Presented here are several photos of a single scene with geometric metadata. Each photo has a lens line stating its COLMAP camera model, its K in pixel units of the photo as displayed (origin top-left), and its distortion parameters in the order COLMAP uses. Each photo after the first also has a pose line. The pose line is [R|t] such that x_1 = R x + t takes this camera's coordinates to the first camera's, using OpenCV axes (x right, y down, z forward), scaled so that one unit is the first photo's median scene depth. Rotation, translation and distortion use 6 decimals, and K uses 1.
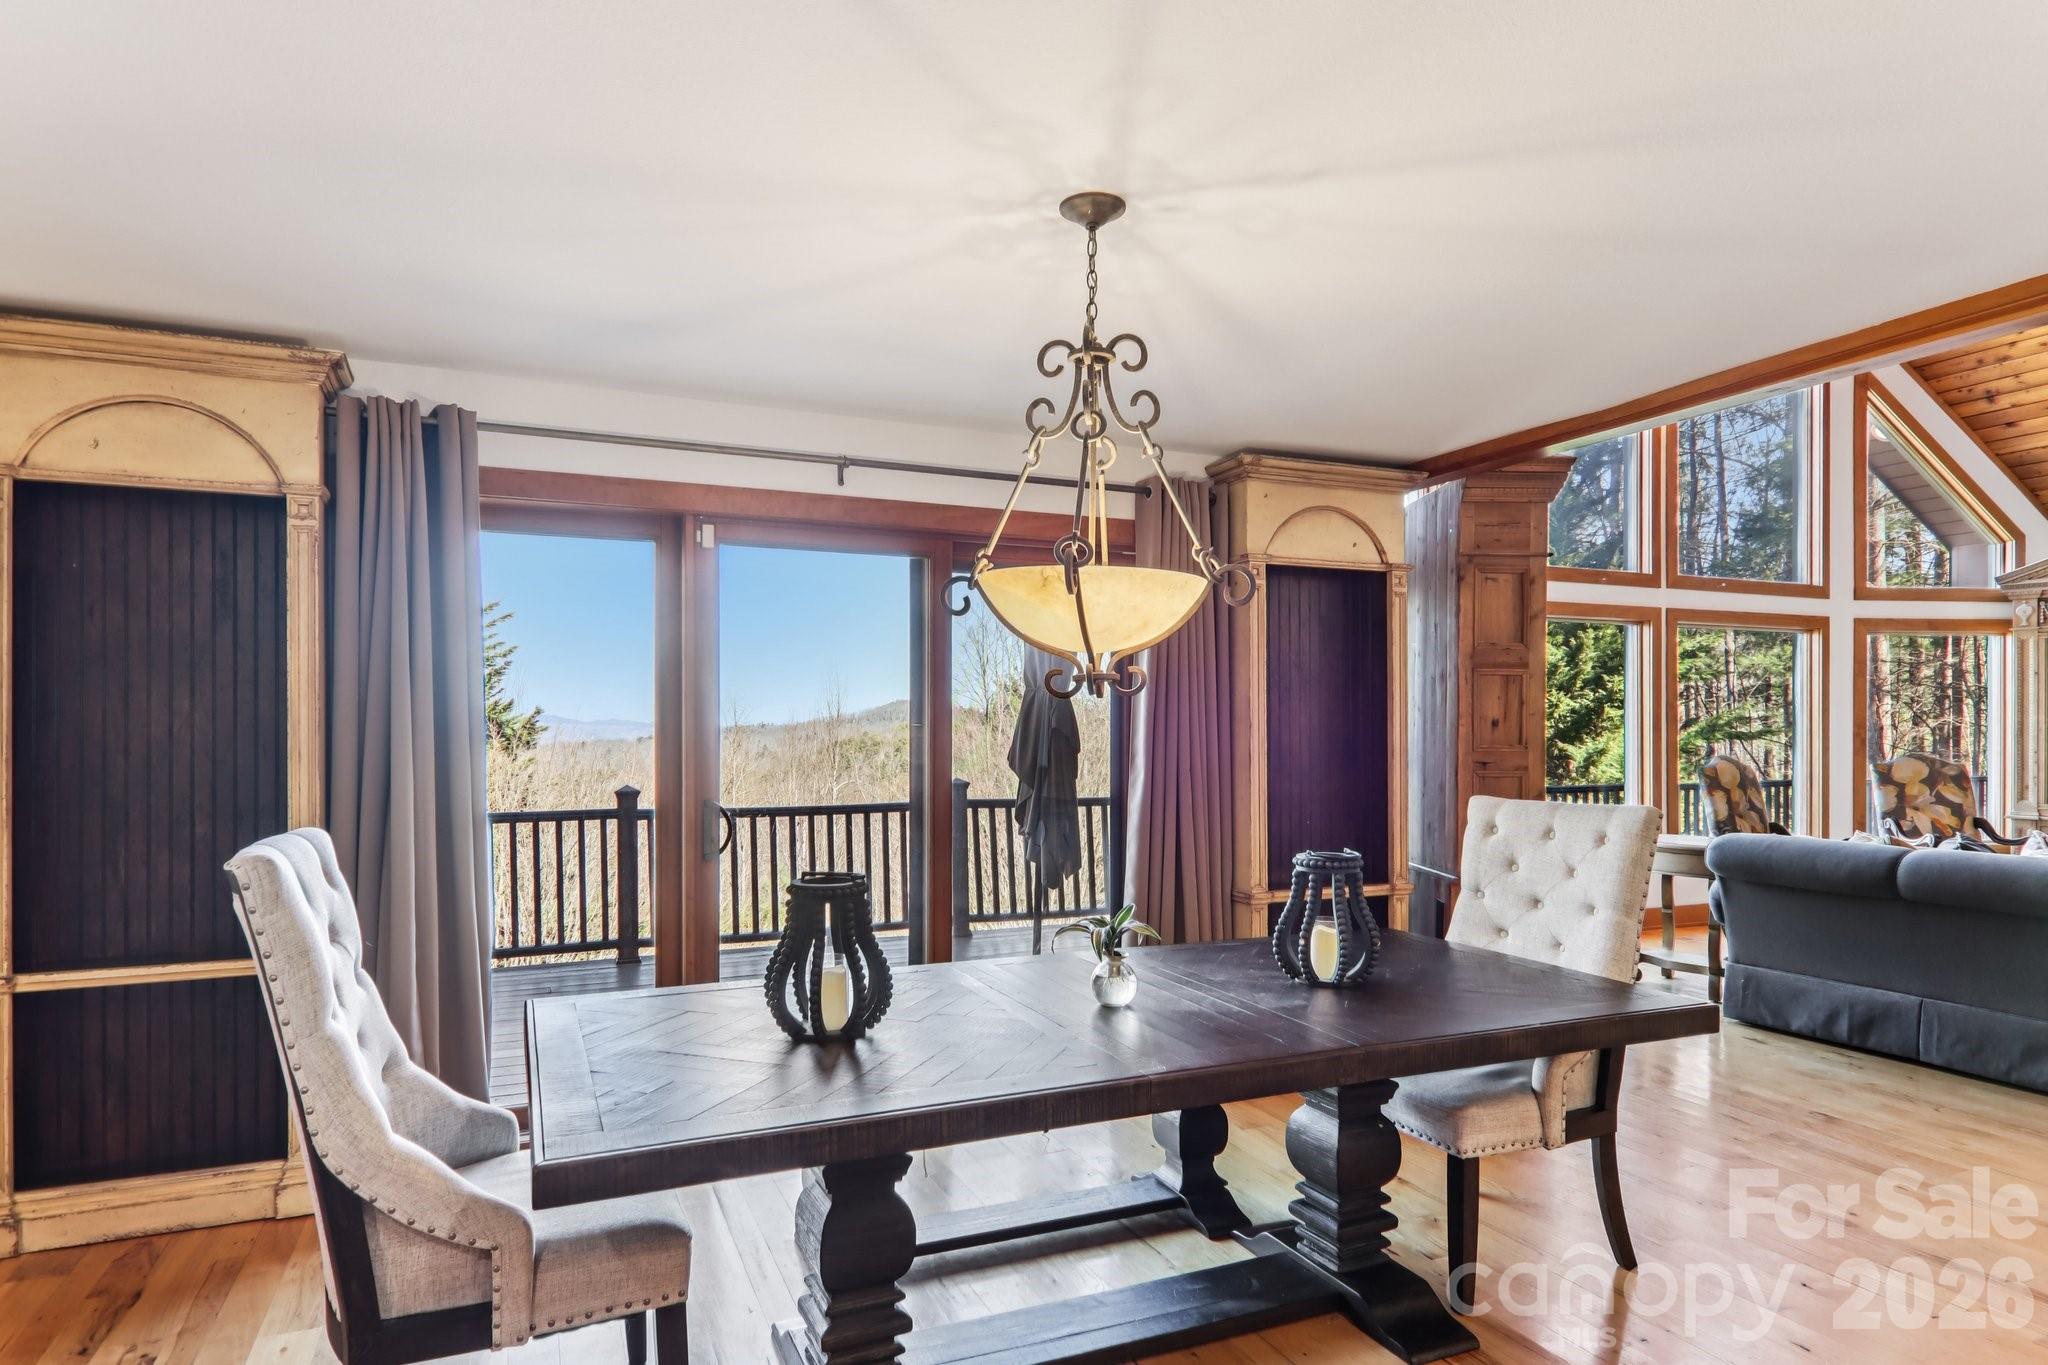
lens RADIAL K [[1169.5, 0, 1018.1], [0, 1169.5, 744.7], [0, 0, 1]] dist [0.025680, -0.019542]
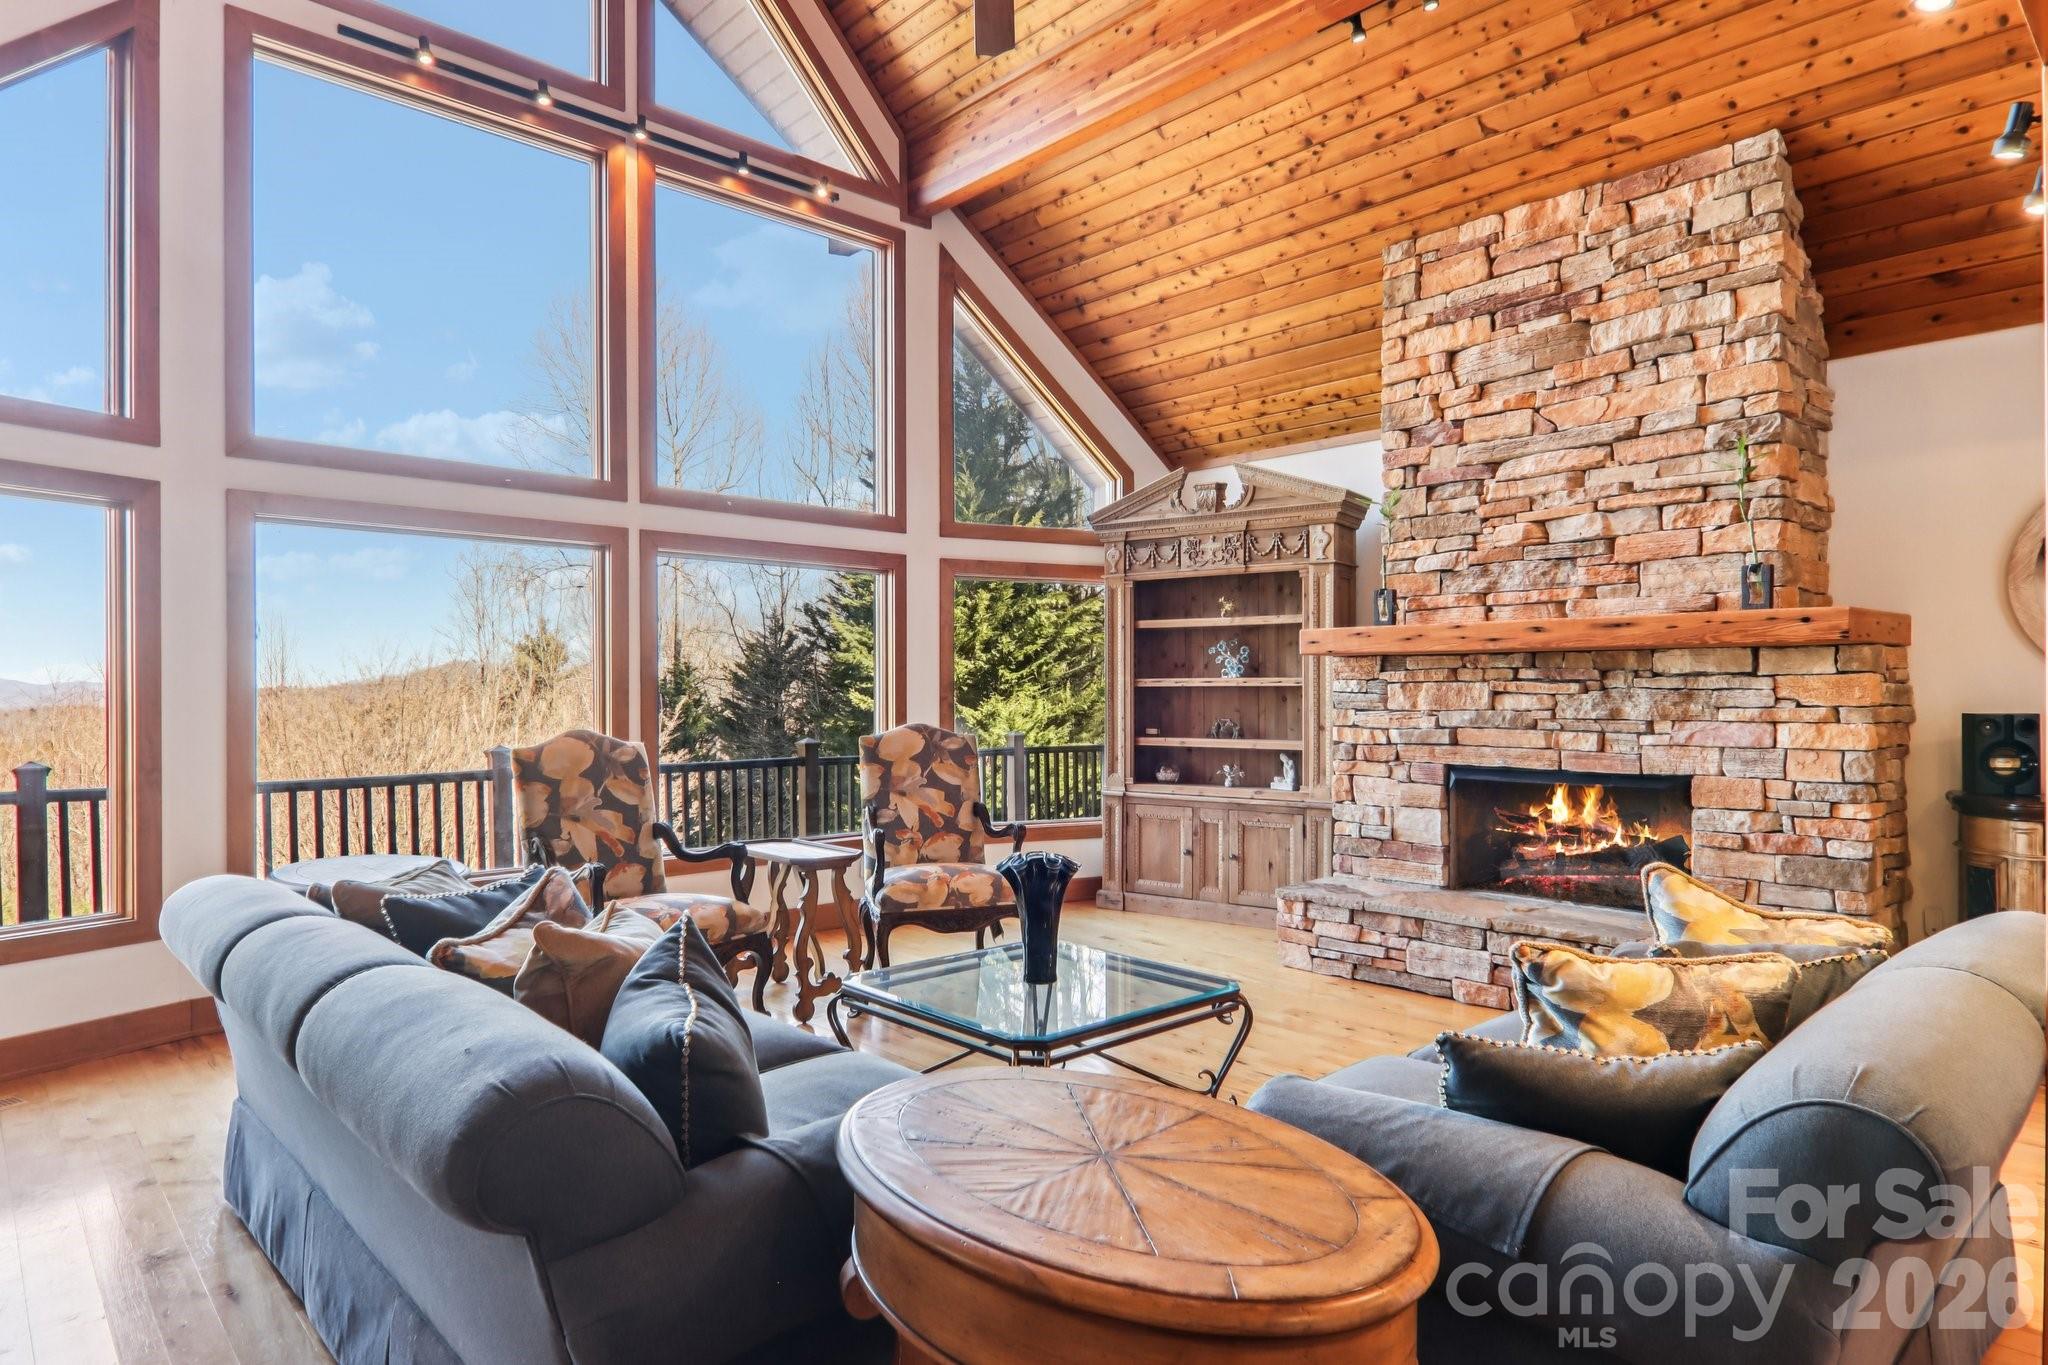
lens RADIAL K [[1169.5, 0, 1013.4], [0, 1169.5, 690.4], [0, 0, 1]] dist [0.025680, -0.019542]
pose [[0.945982, 0.004110, 0.324194, 0.552089], [-0.000003, 0.999920, -0.012670, -0.004430], [-0.324220, 0.011985, 0.945906, 0.232190]]
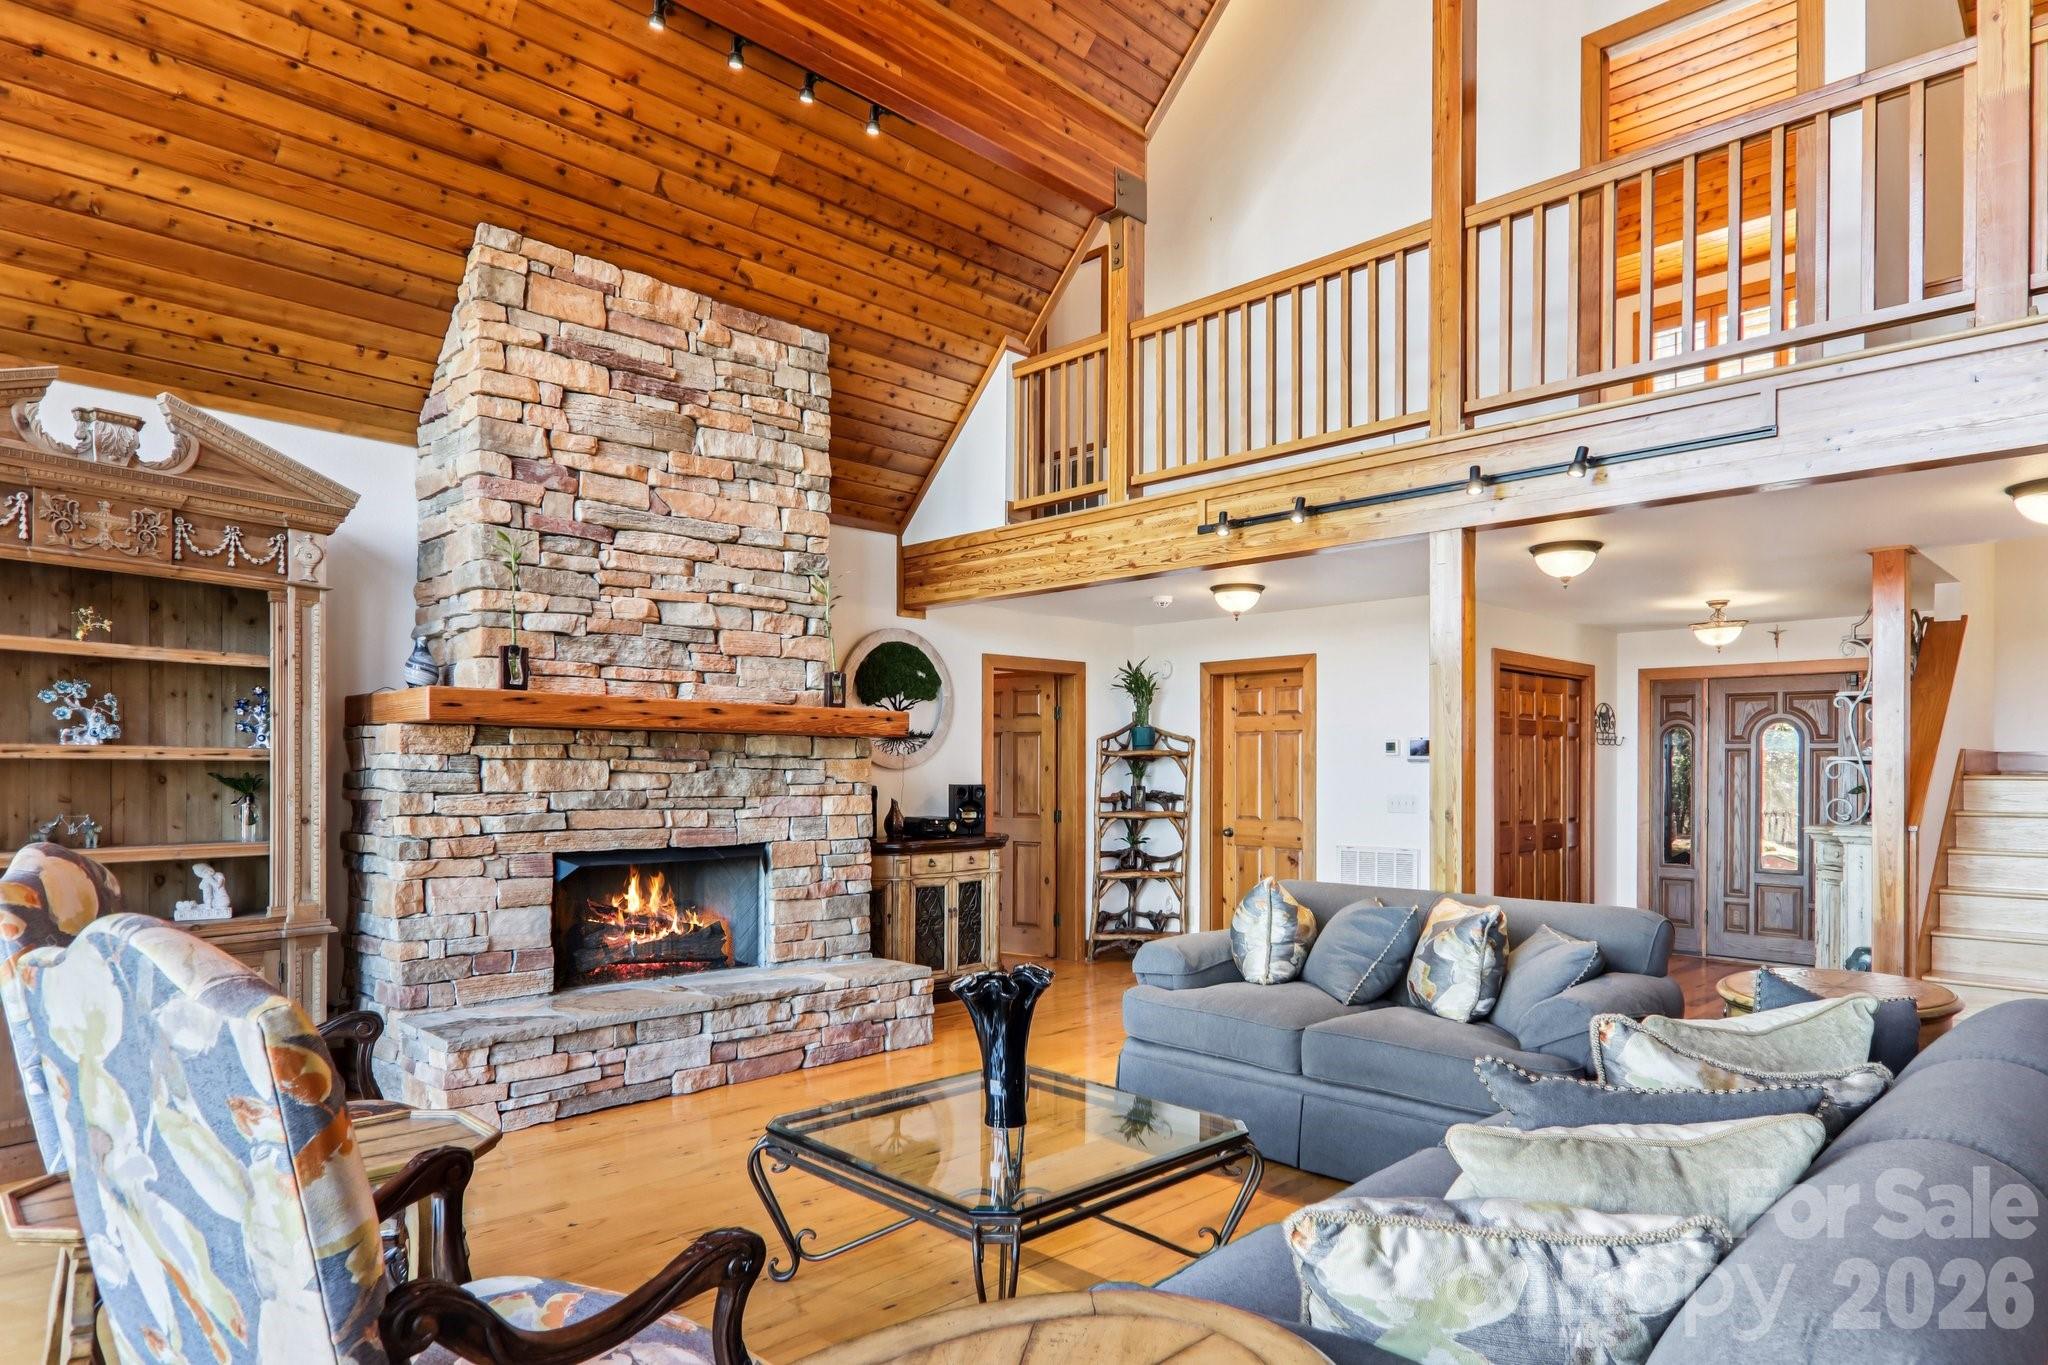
lens RADIAL K [[1169.5, 0, 1031.3], [0, 1169.5, 766.4], [0, 0, 1]] dist [0.025680, -0.019542]
pose [[-0.361233, 0.004618, 0.932464, 0.345711], [0.004811, 0.999984, -0.003089, -0.011868], [-0.932463, 0.003371, -0.361250, 0.828094]]
